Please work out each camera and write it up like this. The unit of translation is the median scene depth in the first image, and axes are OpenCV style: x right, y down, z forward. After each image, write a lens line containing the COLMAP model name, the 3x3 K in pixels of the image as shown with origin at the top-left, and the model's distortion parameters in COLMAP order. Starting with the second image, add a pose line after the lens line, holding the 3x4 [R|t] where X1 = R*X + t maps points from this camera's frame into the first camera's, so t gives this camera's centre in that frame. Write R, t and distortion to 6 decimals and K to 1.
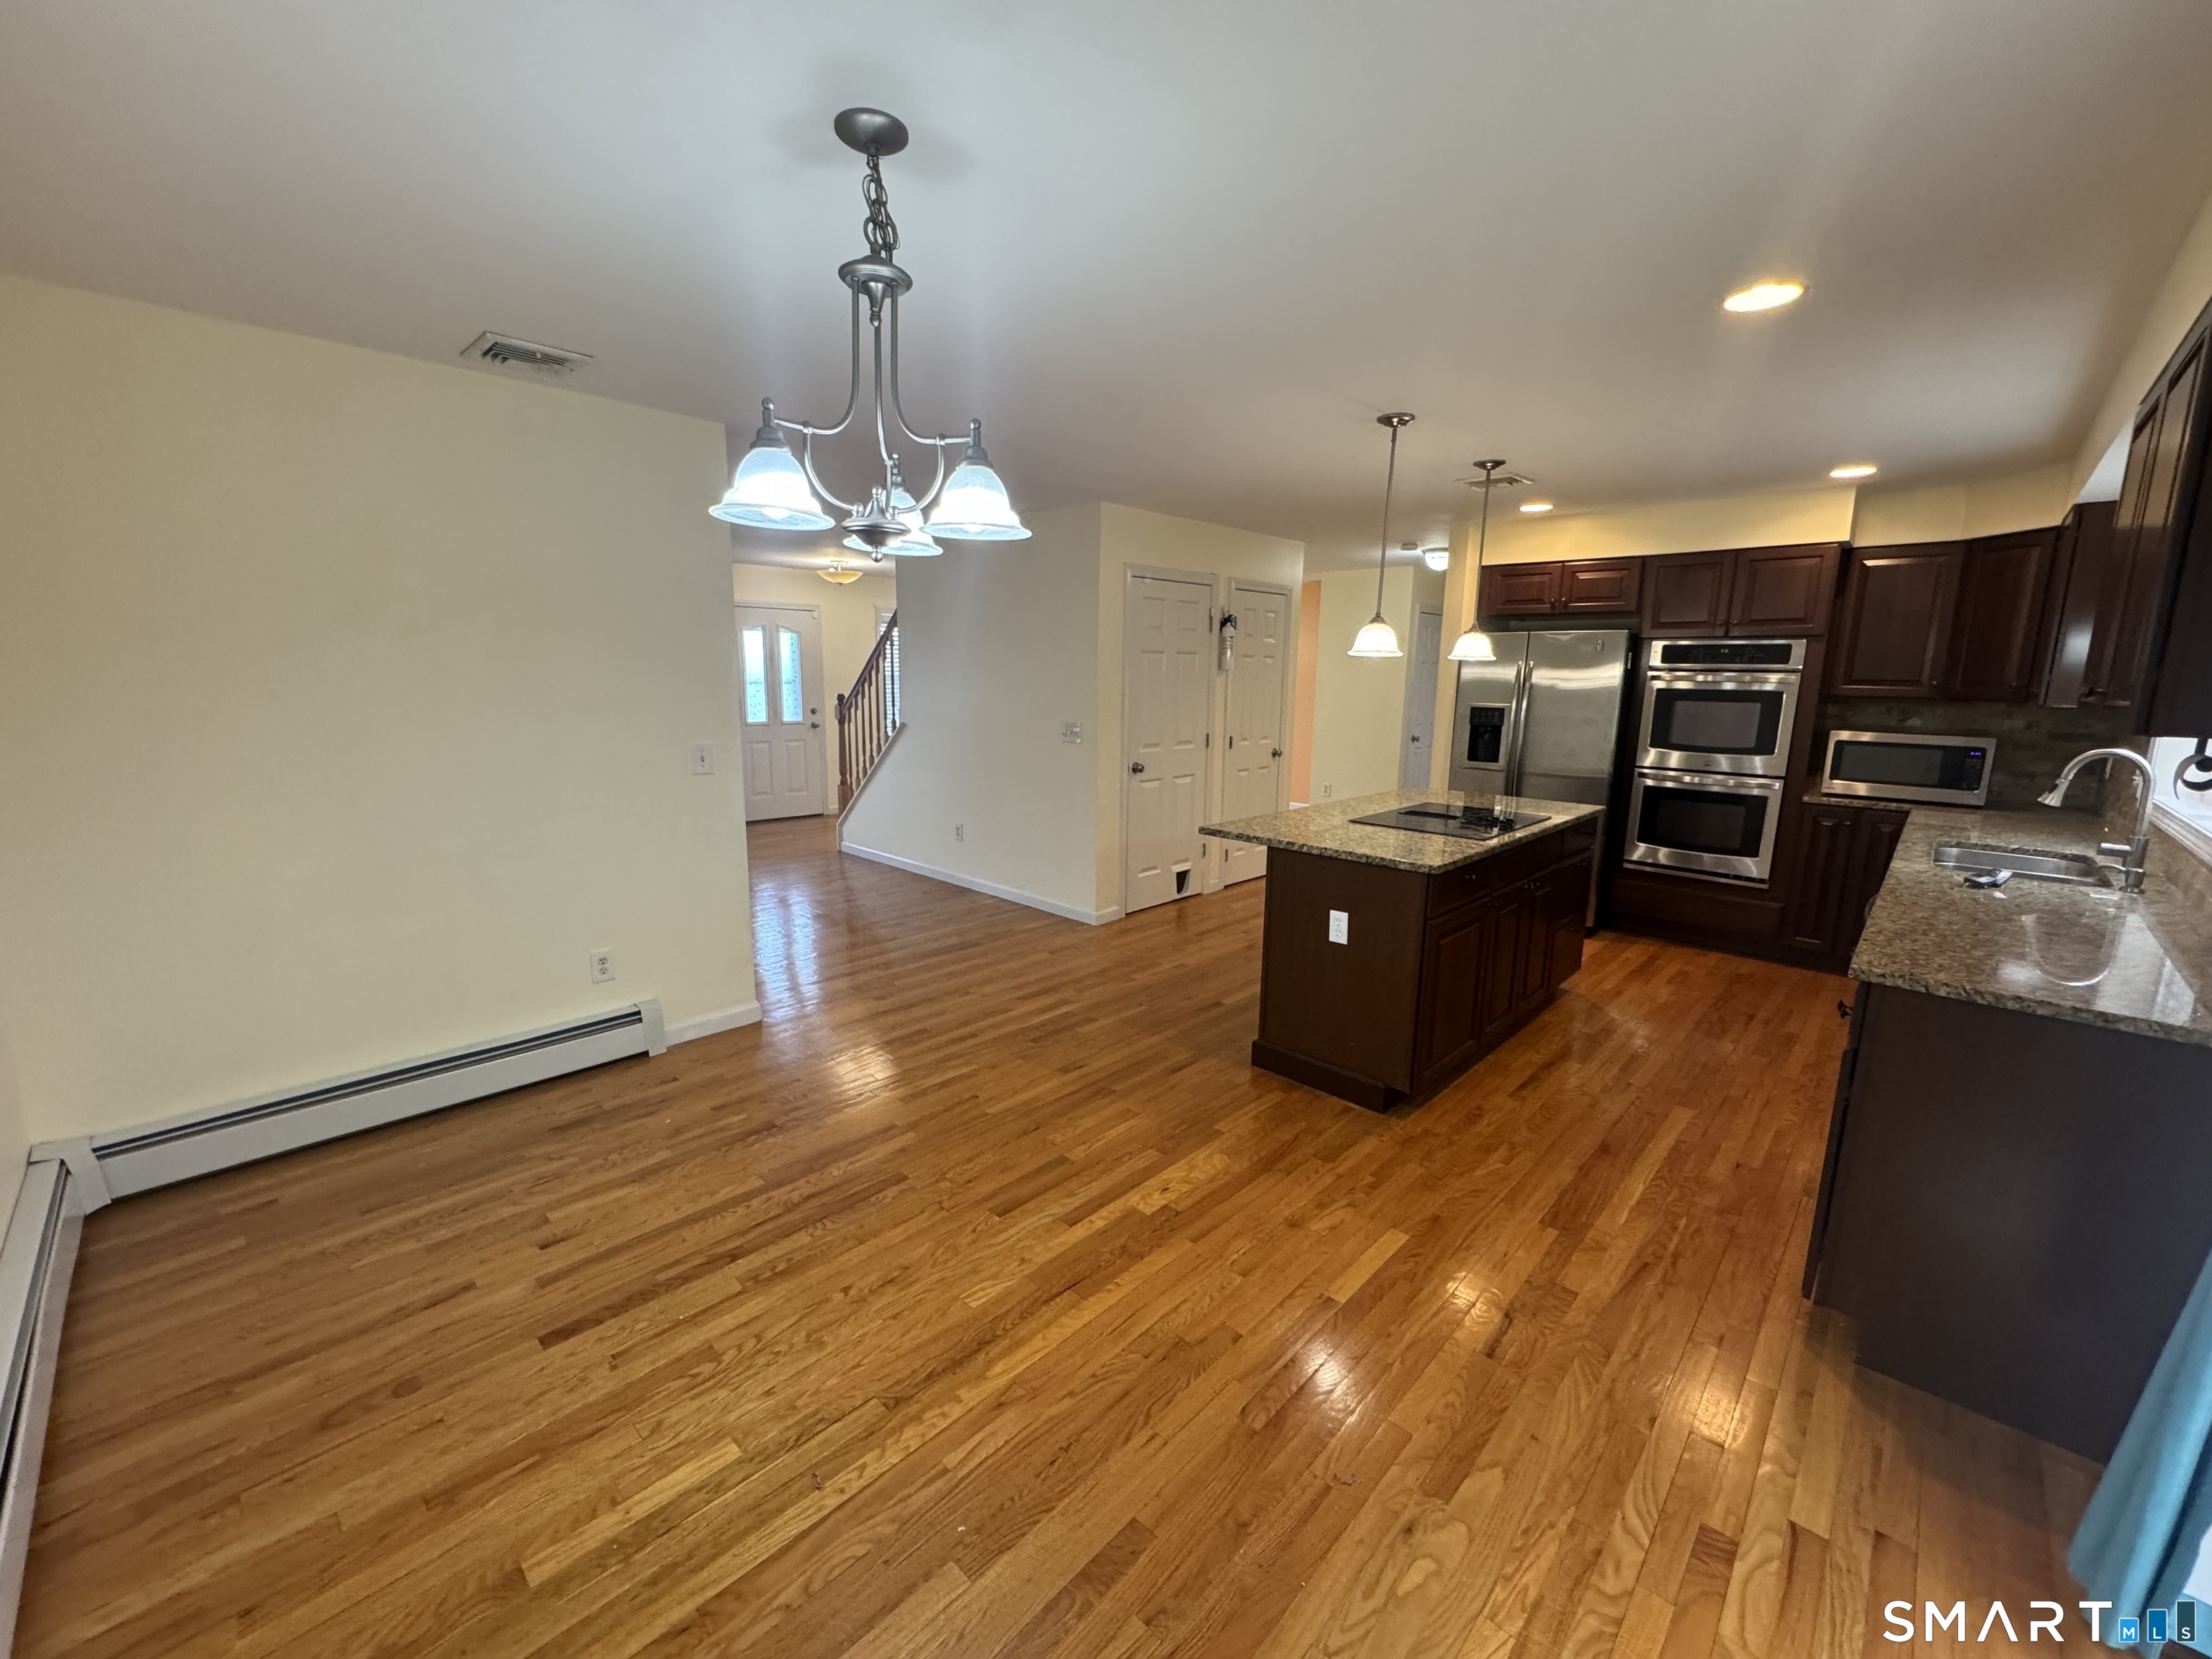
lens RADIAL K [[883.9, 0, 1109.3], [0, 883.9, 826.4], [0, 0, 1]] dist [0.014205, 0.000009]
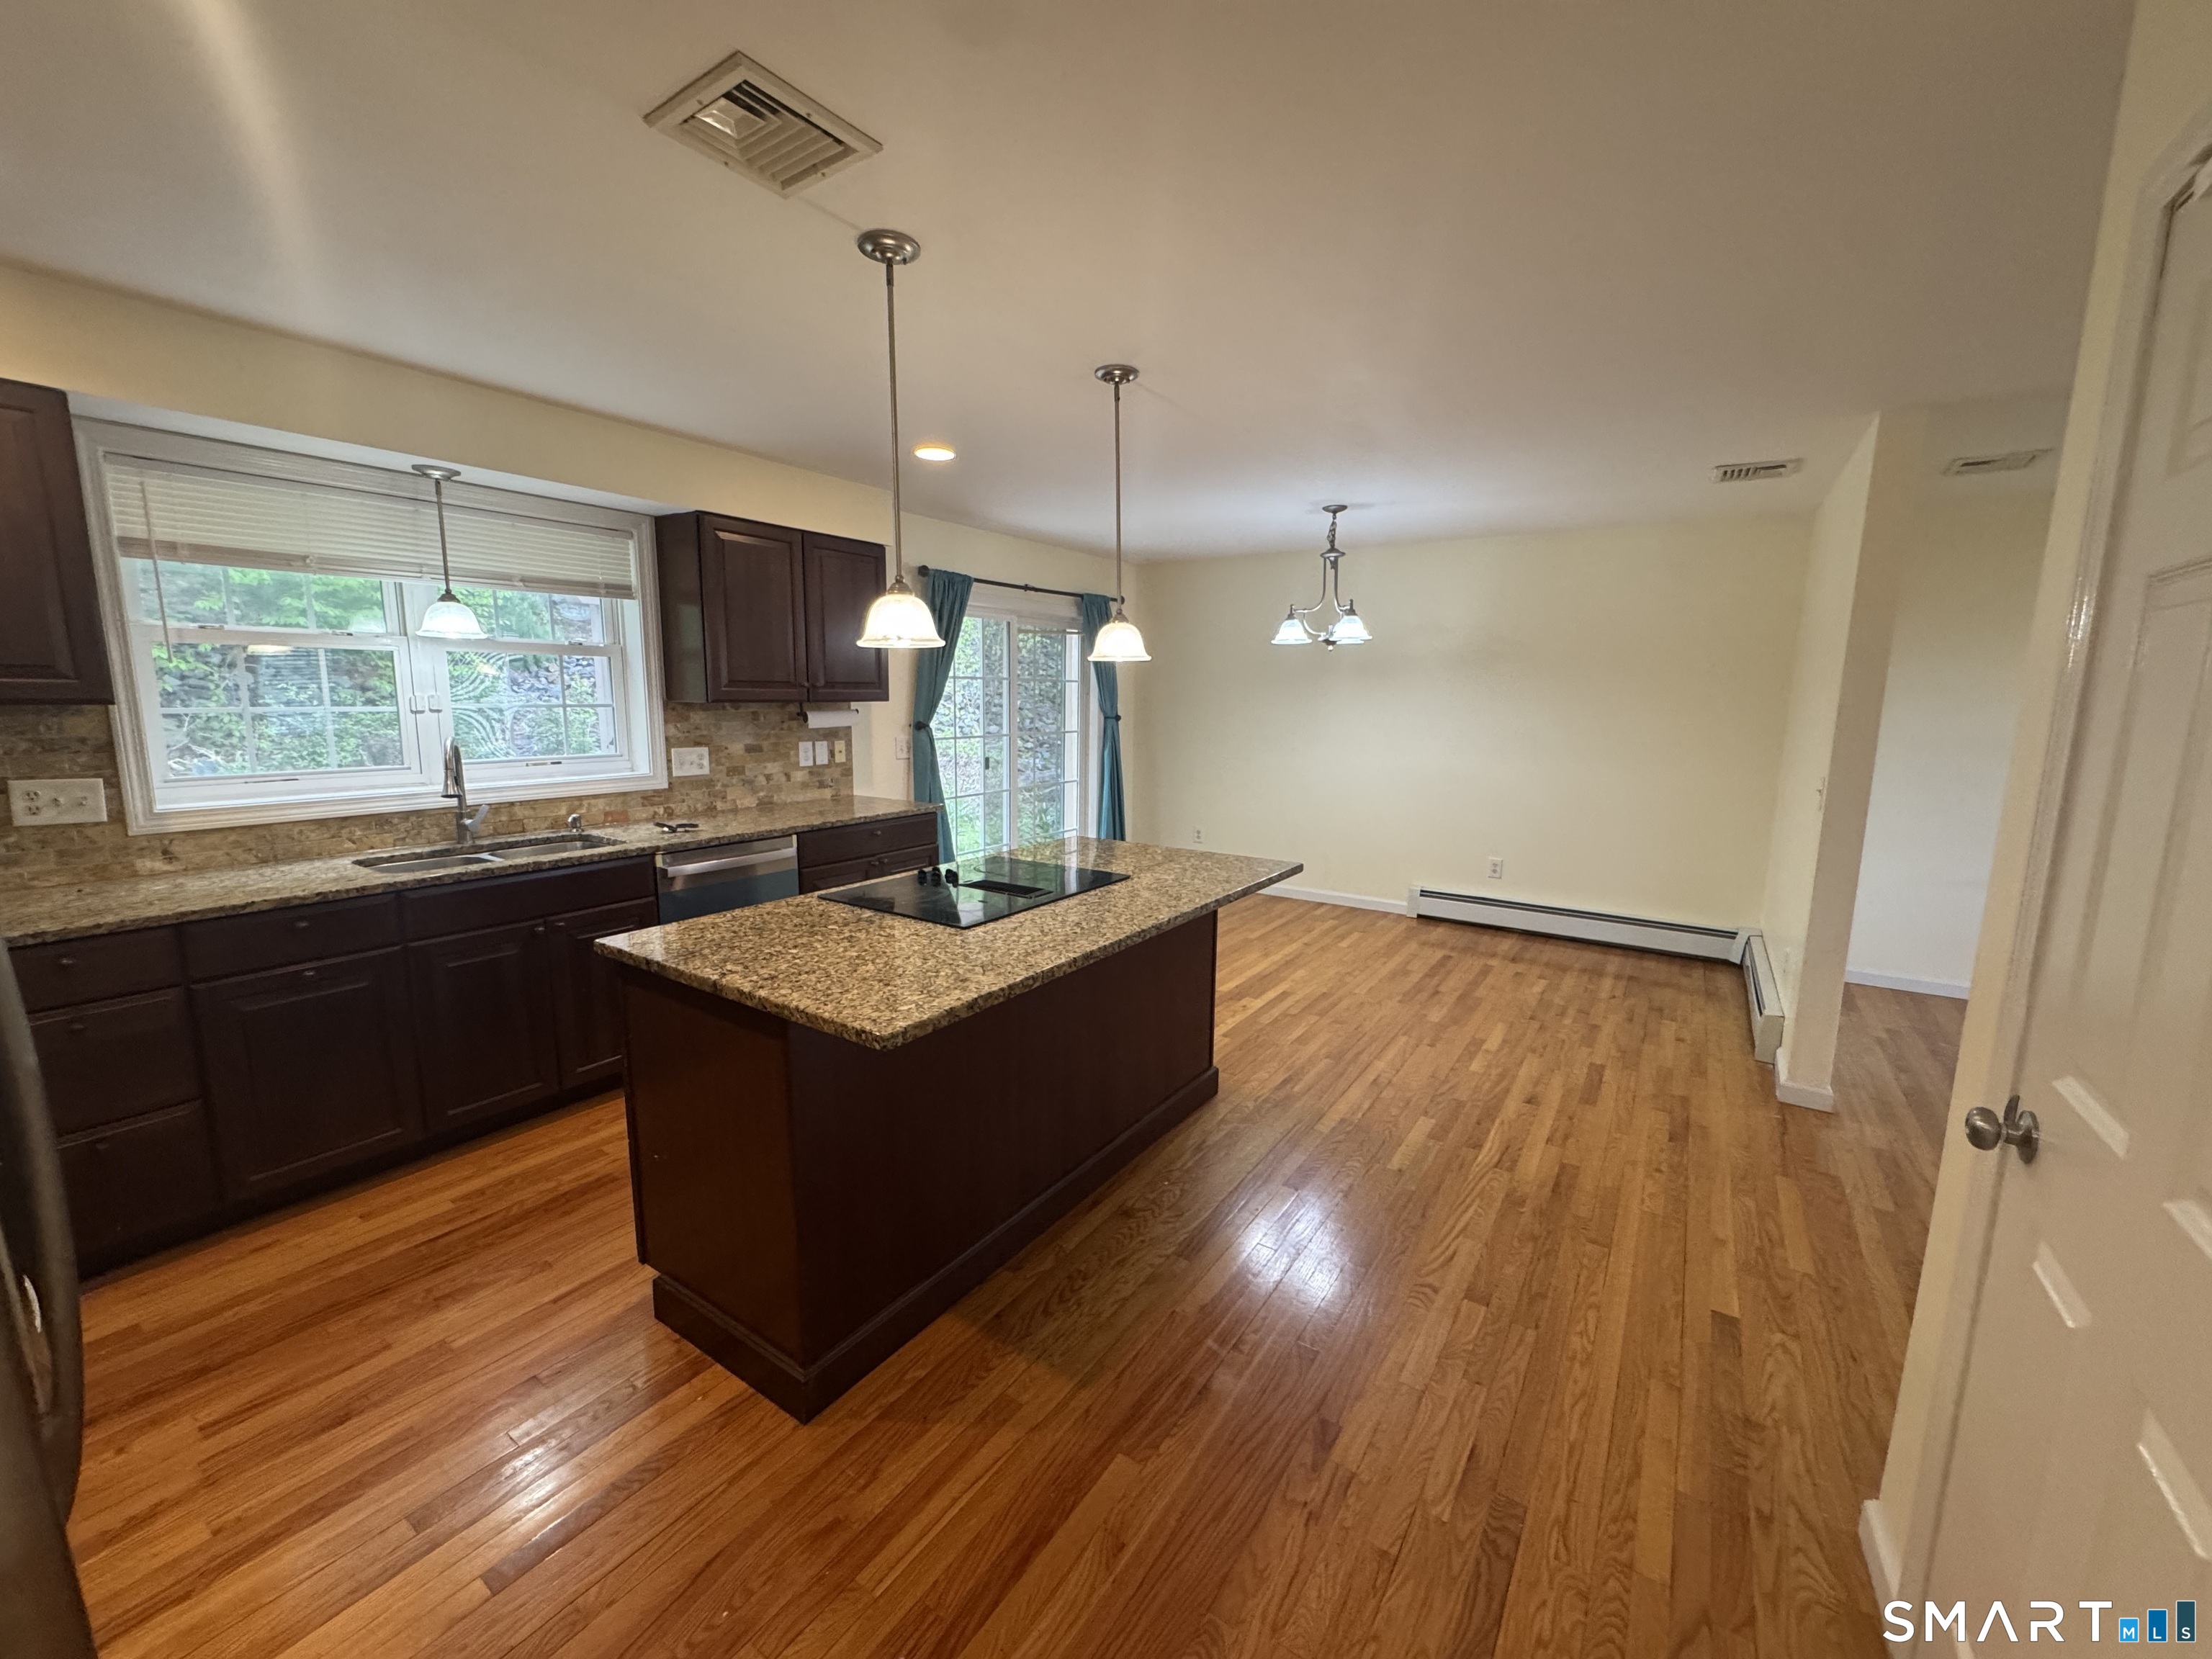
lens RADIAL K [[878.8, 0, 1106.0], [0, 878.8, 829.5], [0, 0, 1]] dist [-0.002785, -0.000267]
pose [[-0.985701, 0.000780, -0.168501, 0.419168], [-0.054127, 0.945528, 0.321009, -0.285916], [0.159573, 0.325539, -0.931966, 1.688816]]
